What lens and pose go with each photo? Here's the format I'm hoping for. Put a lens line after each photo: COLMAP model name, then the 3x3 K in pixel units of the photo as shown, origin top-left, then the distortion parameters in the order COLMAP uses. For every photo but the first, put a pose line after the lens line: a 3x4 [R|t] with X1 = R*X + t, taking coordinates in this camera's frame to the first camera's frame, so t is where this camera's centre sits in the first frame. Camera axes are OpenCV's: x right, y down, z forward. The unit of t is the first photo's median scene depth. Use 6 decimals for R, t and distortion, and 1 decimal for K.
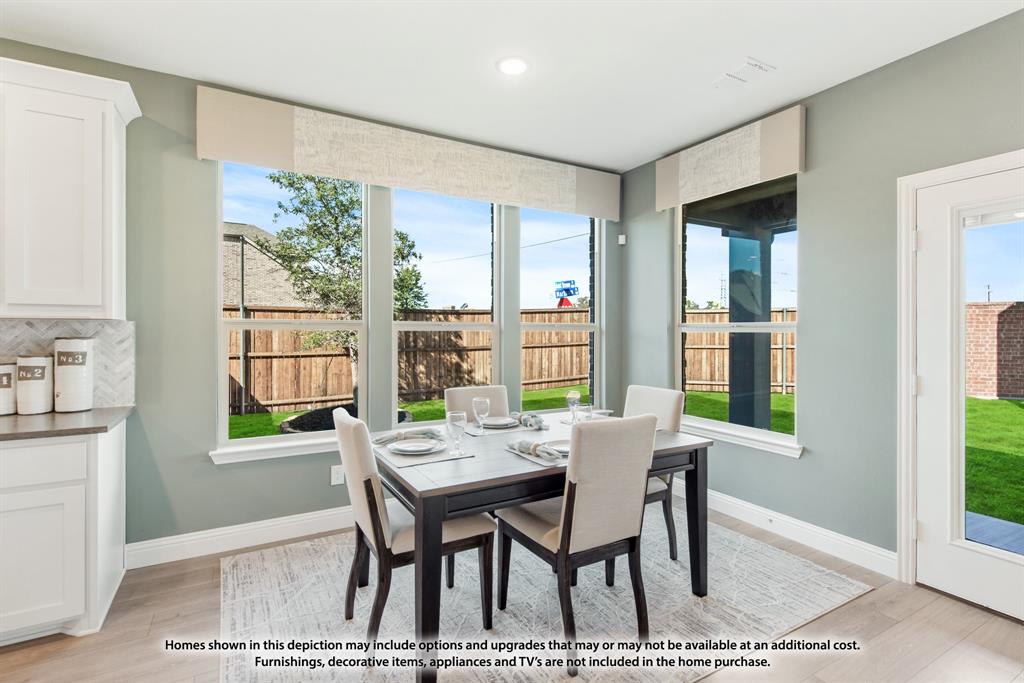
lens RADIAL K [[480.3, 0, 507.9], [0, 480.3, 330.8], [0, 0, 1]] dist [0.005520, -0.003660]
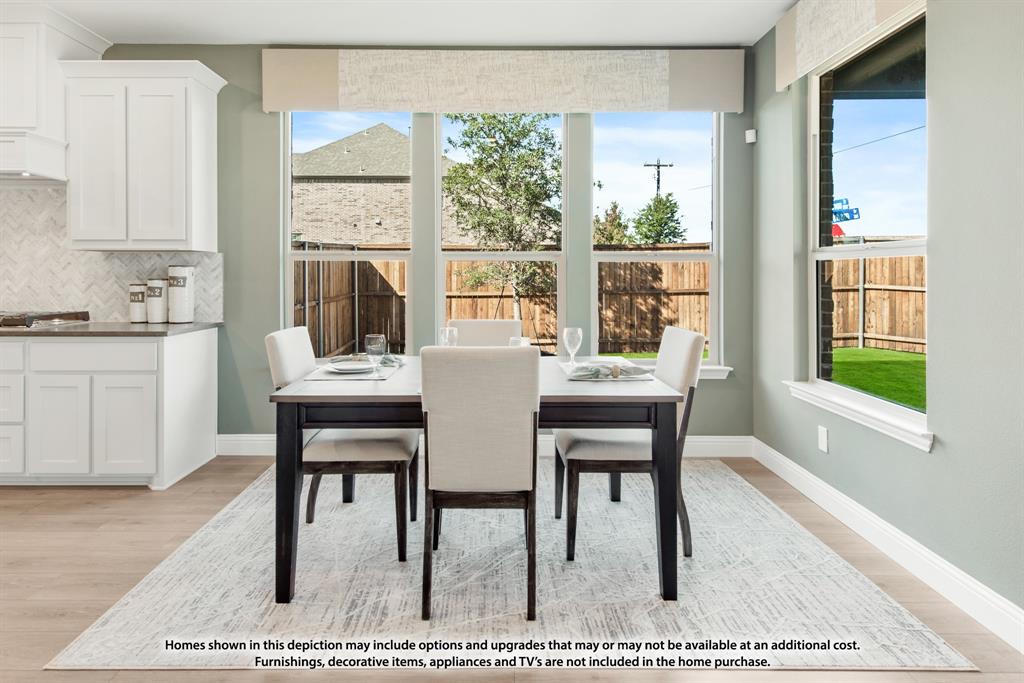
lens RADIAL K [[573.0, 0, 498.3], [0, 573.0, 277.8], [0, 0, 1]] dist [0.017589, -0.010885]
pose [[0.870231, 0.001219, -0.492642, 0.463237], [0.000284, 0.999996, 0.002976, 0.032653], [0.492644, -0.002730, 0.870227, 0.061988]]
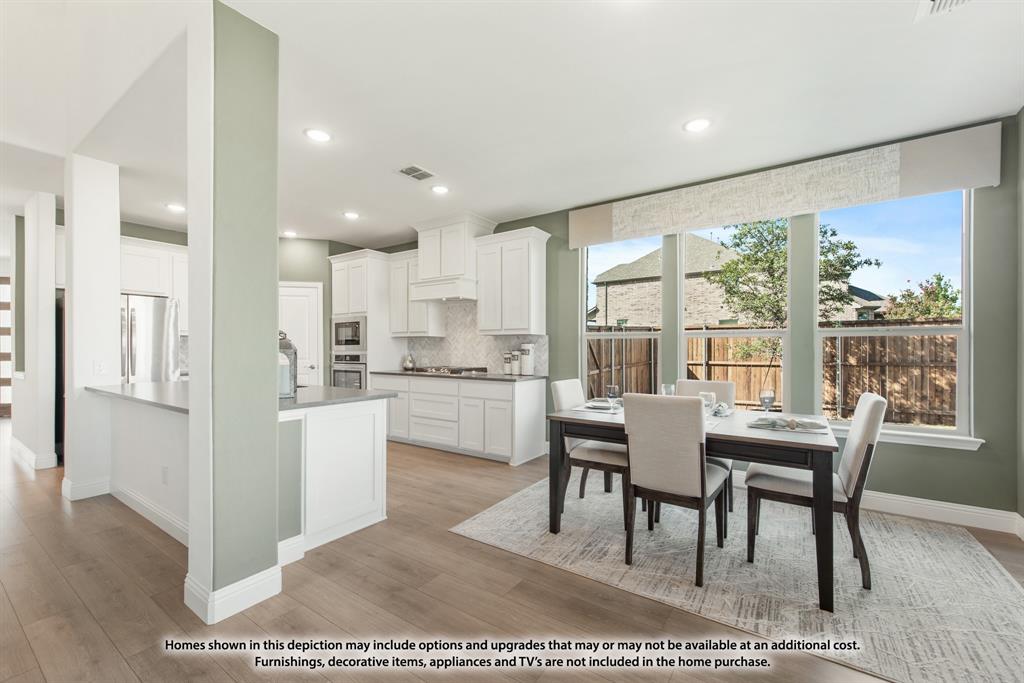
lens RADIAL K [[413.3, 0, 520.7], [0, 413.3, 349.8], [0, 0, 1]] dist [0.009060, -0.002533]
pose [[0.442357, 0.001744, -0.896837, 0.651793], [-0.000307, 0.999998, 0.001794, 0.033092], [0.896839, -0.000518, 0.442357, 0.083522]]
